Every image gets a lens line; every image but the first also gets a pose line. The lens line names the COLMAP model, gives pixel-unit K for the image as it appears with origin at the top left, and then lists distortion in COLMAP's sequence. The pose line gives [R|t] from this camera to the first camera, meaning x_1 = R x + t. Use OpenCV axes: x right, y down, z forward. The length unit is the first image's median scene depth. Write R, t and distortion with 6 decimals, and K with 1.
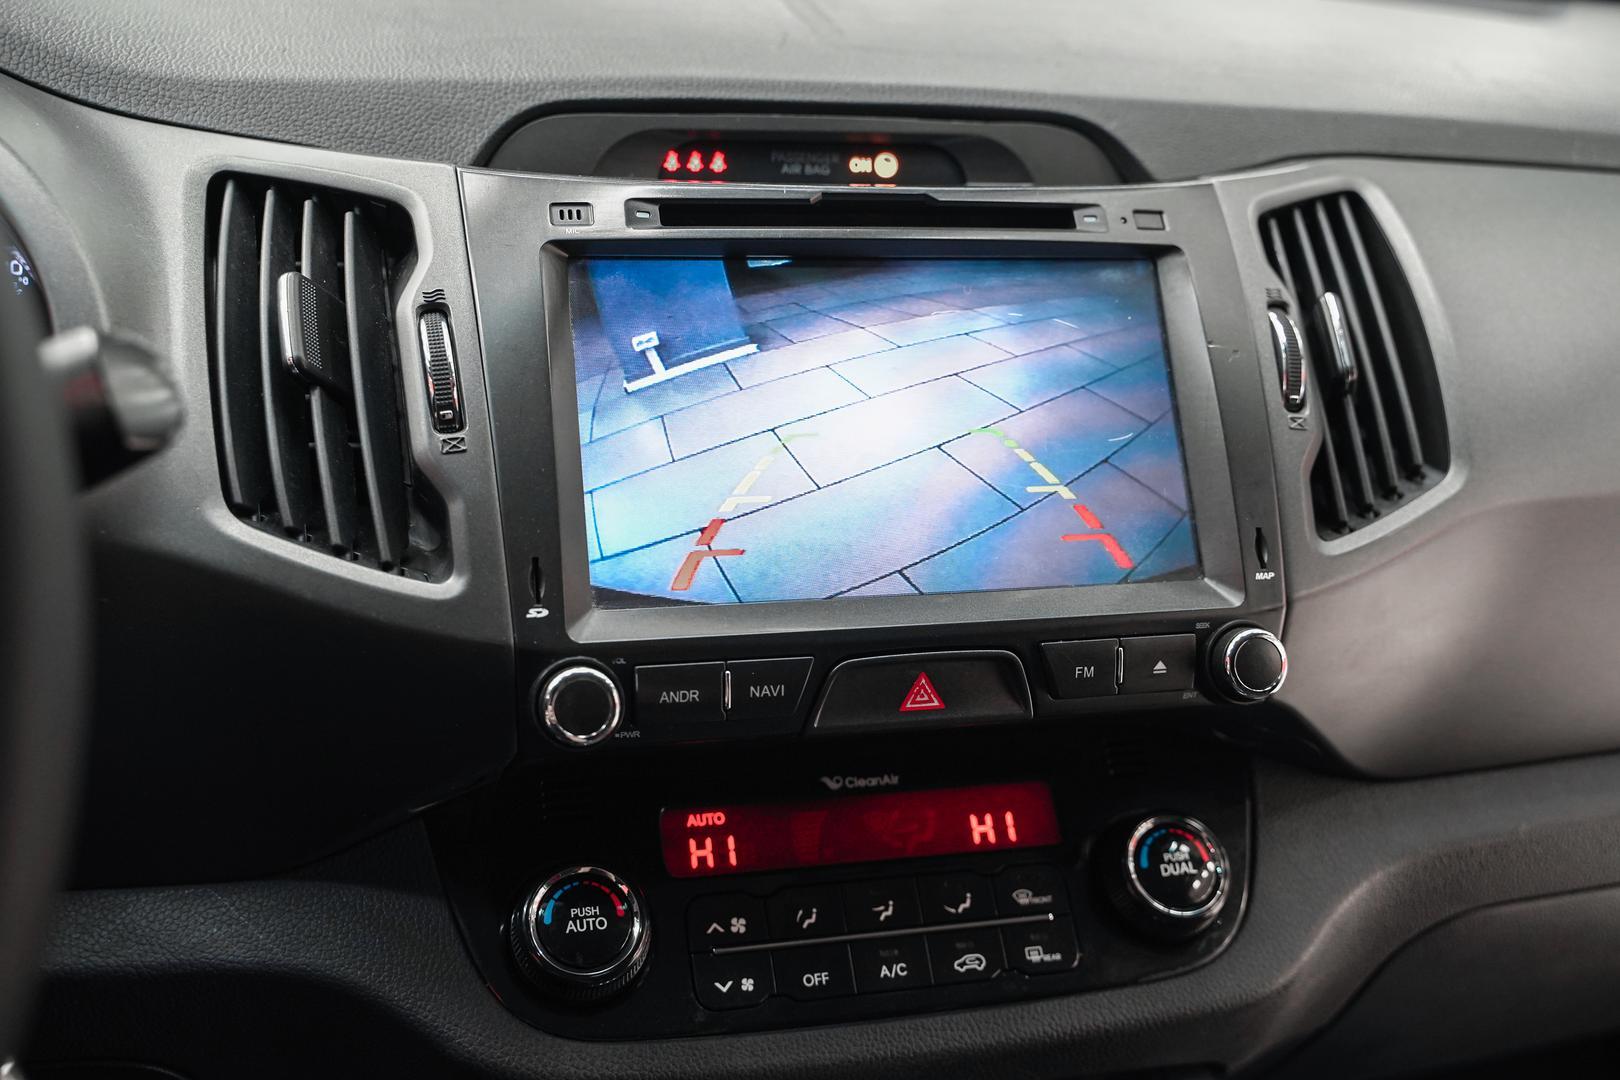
lens RADIAL K [[1790.6, 0, 829.3], [0, 1790.6, 510.4], [0, 0, 1]] dist [-0.007252, 0.000000]
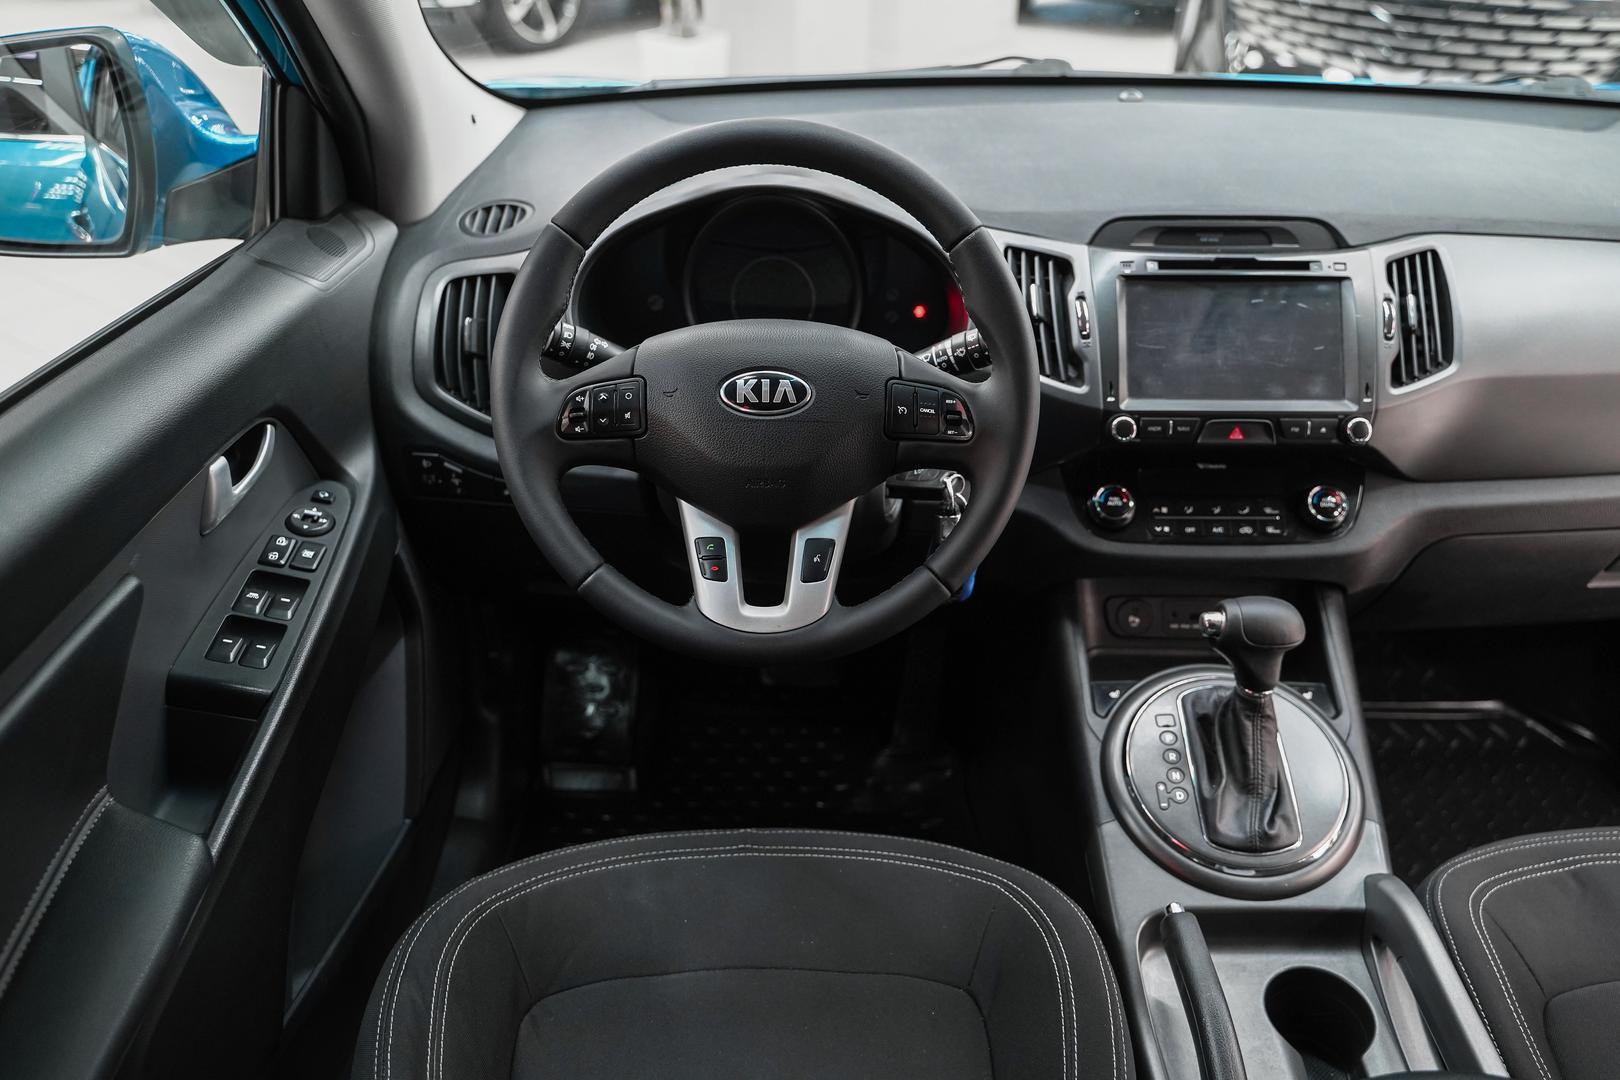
lens RADIAL K [[1333.3, 0, 816.6], [0, 1333.3, 535.4], [0, 0, 1]] dist [-0.004559, -0.009896]
pose [[0.963139, 0.079329, -0.257043, -0.035548], [-0.038909, 0.986563, 0.158681, -0.052320], [0.266177, -0.142830, 0.953284, -1.258921]]
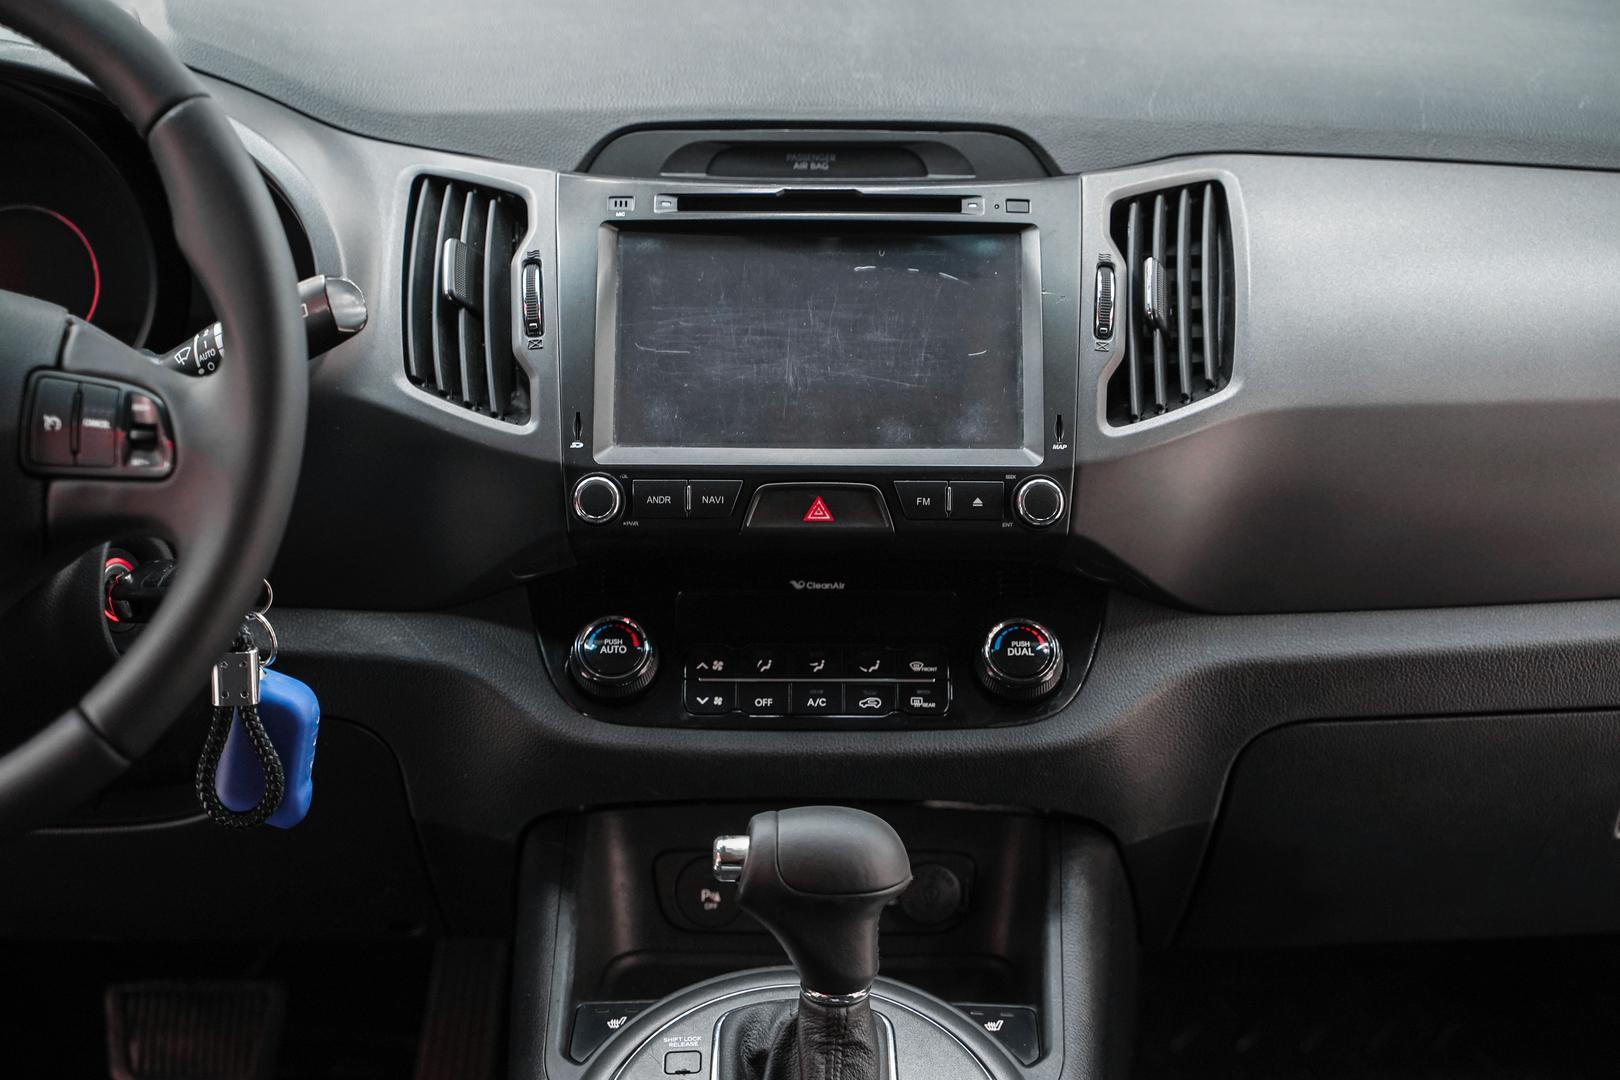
lens RADIAL K [[2878.8, 0, 812.8], [0, 2878.8, 532.1], [0, 0, 1]] dist [0.002984, 0.000000]
pose [[0.964234, 0.038011, -0.262314, 0.679622], [-0.039385, 0.999224, 0.000018, 0.116123], [0.262111, 0.010314, 0.964983, -1.378081]]
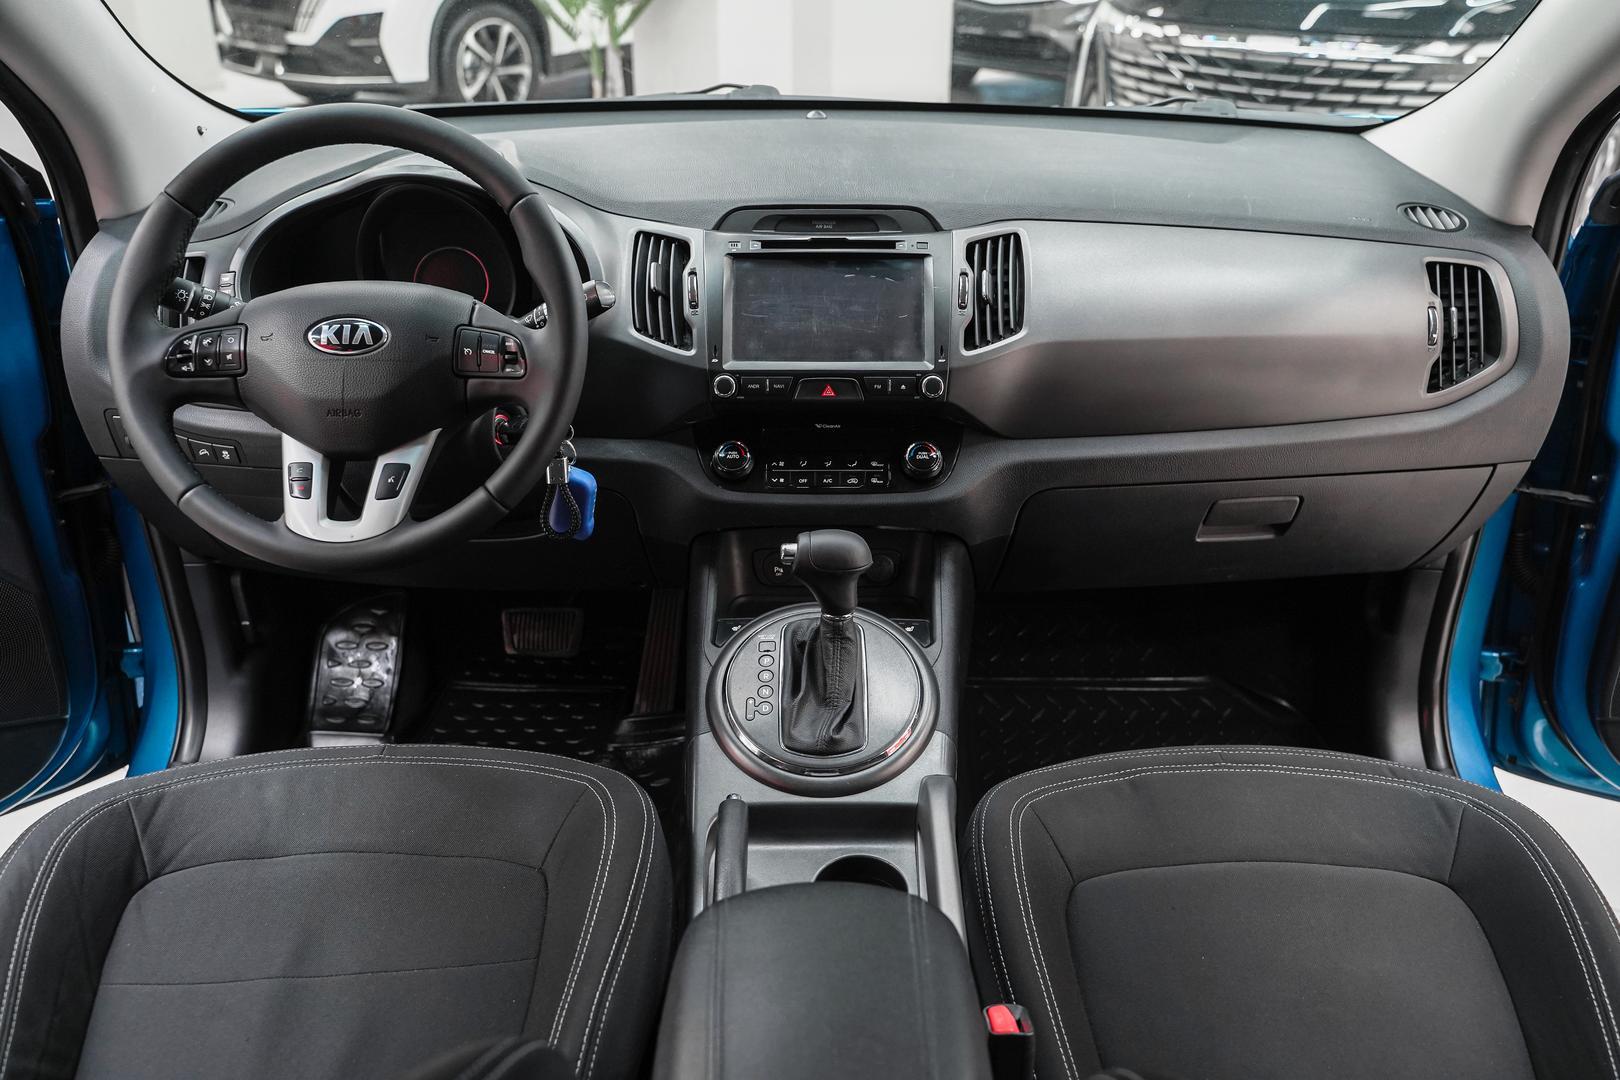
lens RADIAL K [[1314.5, 0, 823.1], [0, 1314.5, 537.8], [0, 0, 1]] dist [-0.011871, 0.014888]
pose [[0.964761, 0.062247, -0.255657, 0.658445], [-0.036051, 0.993722, 0.105906, 0.110127], [0.260645, -0.092957, 0.960949, -1.333928]]
